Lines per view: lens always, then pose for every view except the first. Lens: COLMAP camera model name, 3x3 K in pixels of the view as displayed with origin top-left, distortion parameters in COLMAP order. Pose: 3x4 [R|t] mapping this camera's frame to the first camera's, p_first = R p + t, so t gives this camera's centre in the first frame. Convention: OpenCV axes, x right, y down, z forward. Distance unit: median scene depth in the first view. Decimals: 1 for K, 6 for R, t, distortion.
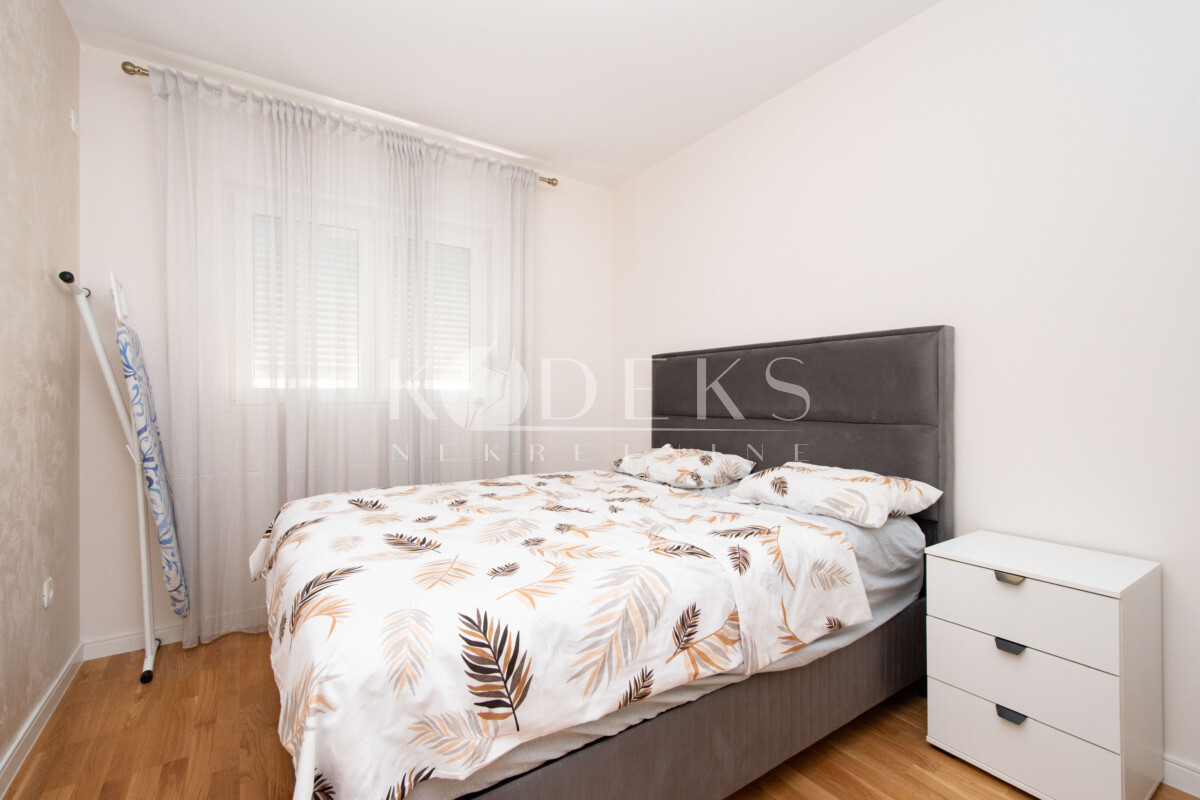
lens RADIAL K [[544.6, 0, 601.9], [0, 544.6, 399.3], [0, 0, 1]] dist [0.002764, 0.000010]
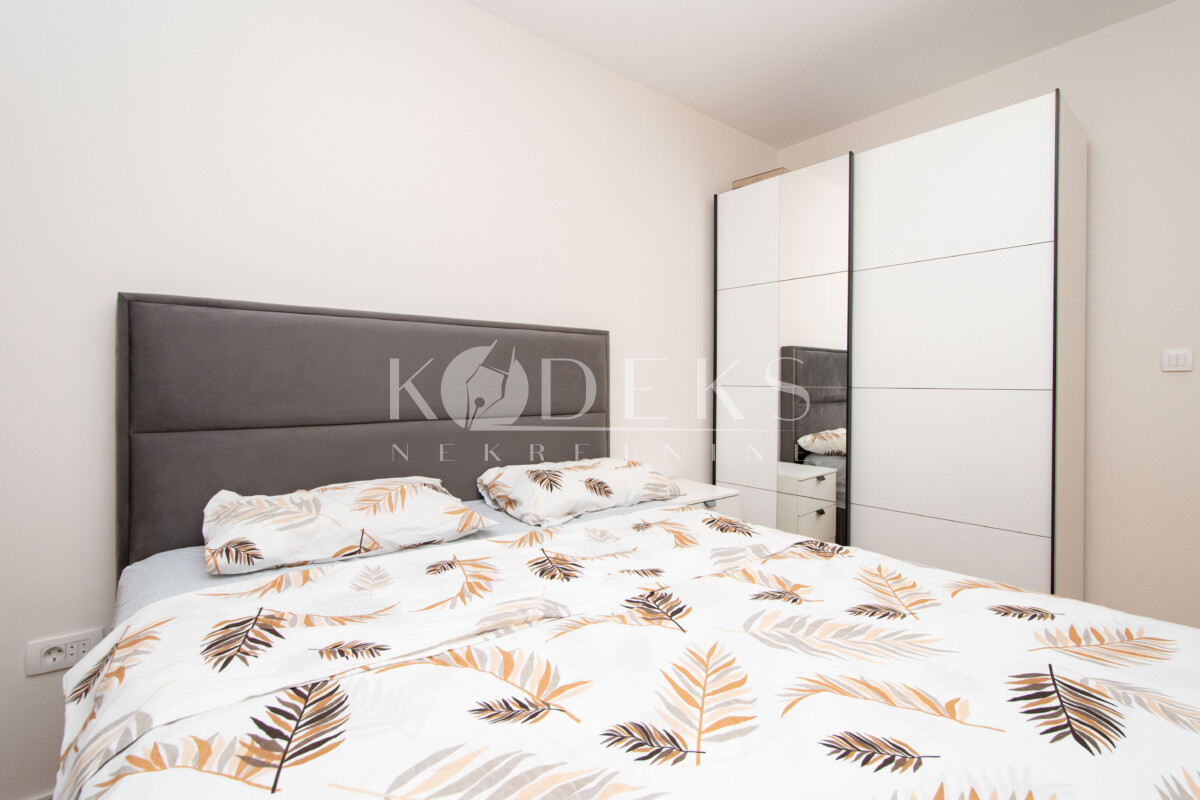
lens RADIAL K [[544.6, 0, 601.2], [0, 544.6, 394.9], [0, 0, 1]] dist [0.002764, 0.000010]
pose [[-0.105829, -0.019642, 0.994190, -0.648225], [-0.003458, 0.999806, 0.019385, -0.017120], [-0.994378, -0.001386, -0.105877, 1.210232]]
